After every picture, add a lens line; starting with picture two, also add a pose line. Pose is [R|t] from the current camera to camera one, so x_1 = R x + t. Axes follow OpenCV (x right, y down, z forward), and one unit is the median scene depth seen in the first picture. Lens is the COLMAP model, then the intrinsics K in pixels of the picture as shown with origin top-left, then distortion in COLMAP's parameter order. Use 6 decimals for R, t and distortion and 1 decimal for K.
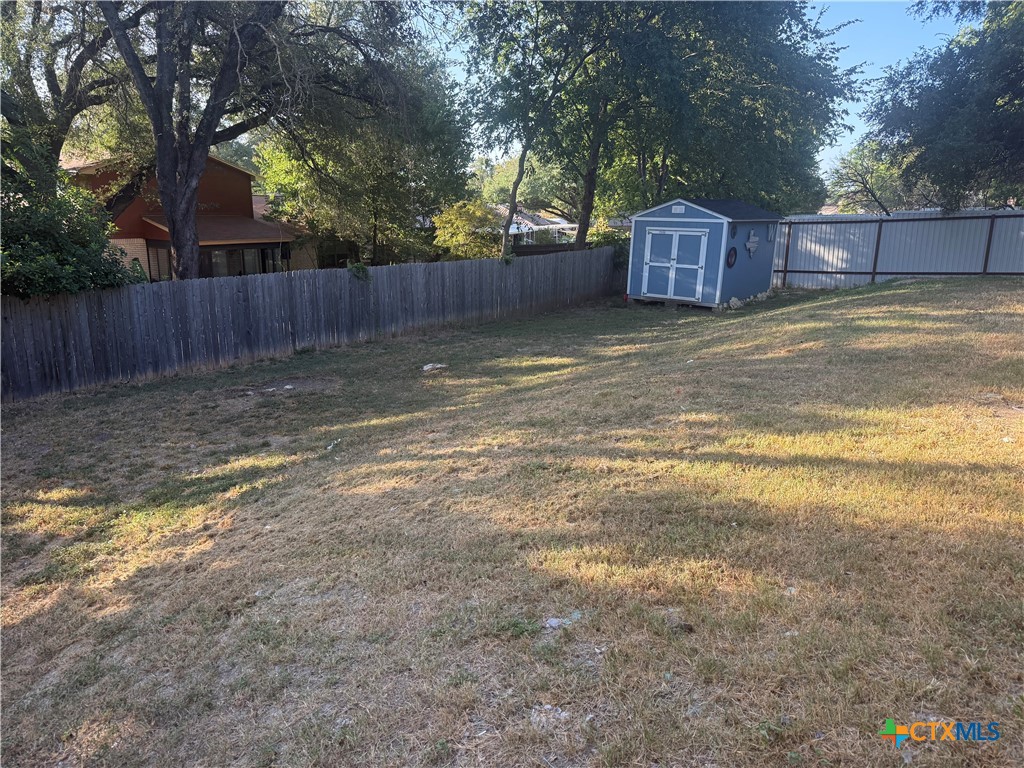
lens RADIAL K [[731.3, 0, 512.0], [0, 731.3, 384.0], [0, 0, 1]] dist [0.100107, -0.182413]
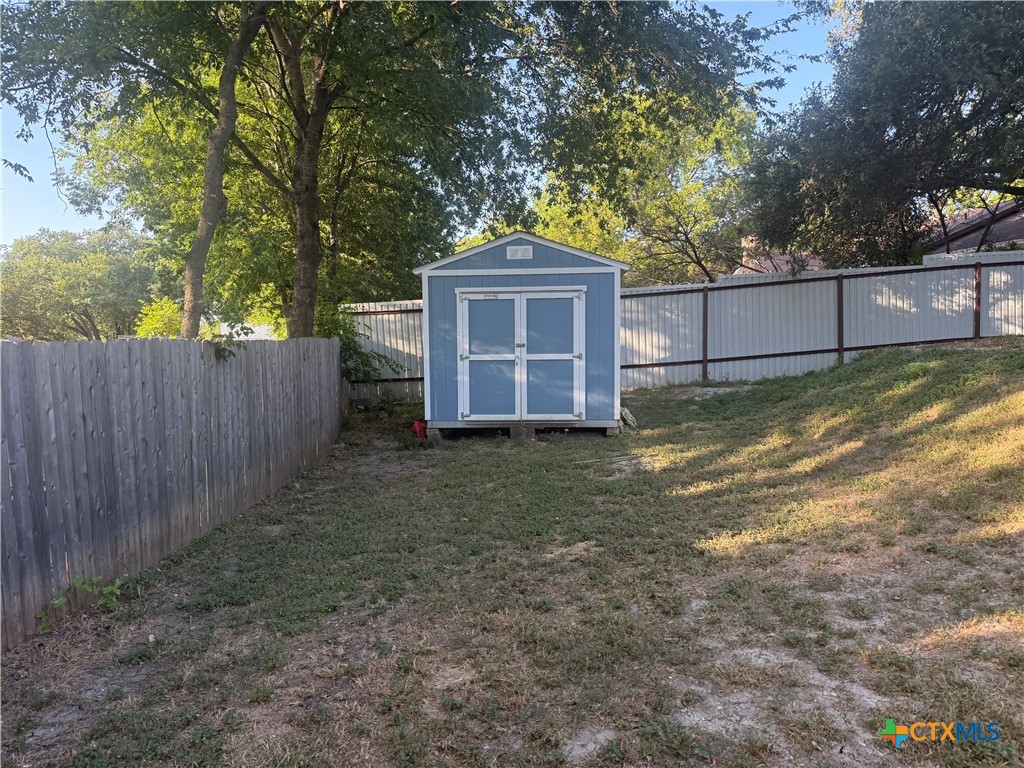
lens RADIAL K [[731.3, 0, 512.0], [0, 731.3, 384.0], [0, 0, 1]] dist [0.100107, -0.182413]
pose [[0.820190, -0.066922, 0.568163, -0.083999], [0.164965, 0.978616, -0.122873, -0.081821], [-0.547790, 0.194507, 0.813691, 0.600926]]
